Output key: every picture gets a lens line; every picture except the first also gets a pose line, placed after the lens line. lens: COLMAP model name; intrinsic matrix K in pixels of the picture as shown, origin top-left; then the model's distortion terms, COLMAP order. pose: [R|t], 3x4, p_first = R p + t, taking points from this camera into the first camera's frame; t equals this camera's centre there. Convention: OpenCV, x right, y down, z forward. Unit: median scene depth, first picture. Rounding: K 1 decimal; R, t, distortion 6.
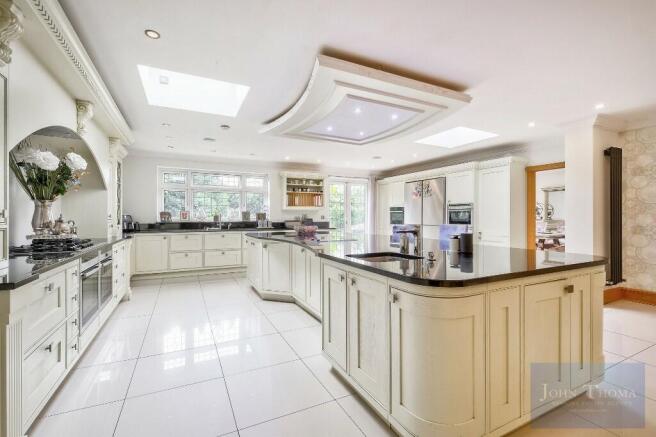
lens RADIAL K [[290.0, 0, 328.9], [0, 290.0, 217.4], [0, 0, 1]] dist [-0.004412, 0.000074]
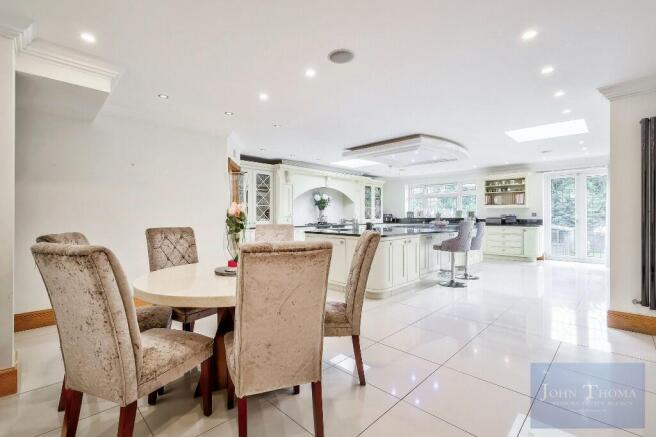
lens RADIAL K [[290.0, 0, 327.2], [0, 290.0, 216.9], [0, 0, 1]] dist [-0.004412, 0.000074]
pose [[0.309702, 0.004599, -0.950822, 0.755242], [0.000387, 0.999988, 0.004963, 0.001627], [0.950833, -0.001905, 0.309697, 0.029349]]
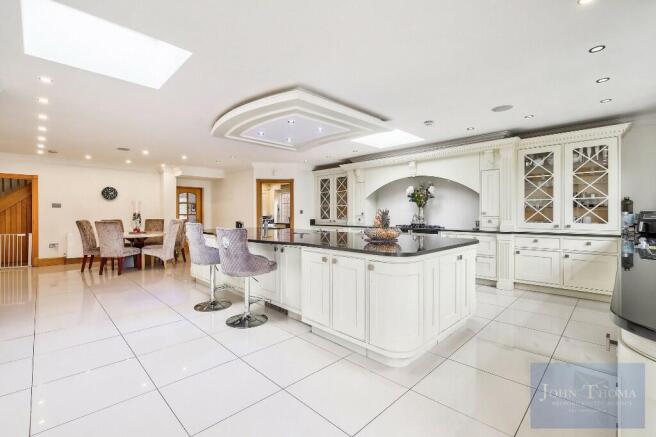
lens RADIAL K [[290.0, 0, 328.3], [0, 290.0, 214.8], [0, 0, 1]] dist [-0.004412, 0.000074]
pose [[-0.949830, 0.002487, -0.312756, 0.160809], [0.001493, 0.999993, 0.003418, -0.002049], [0.312763, 0.002779, -0.949827, 1.078440]]
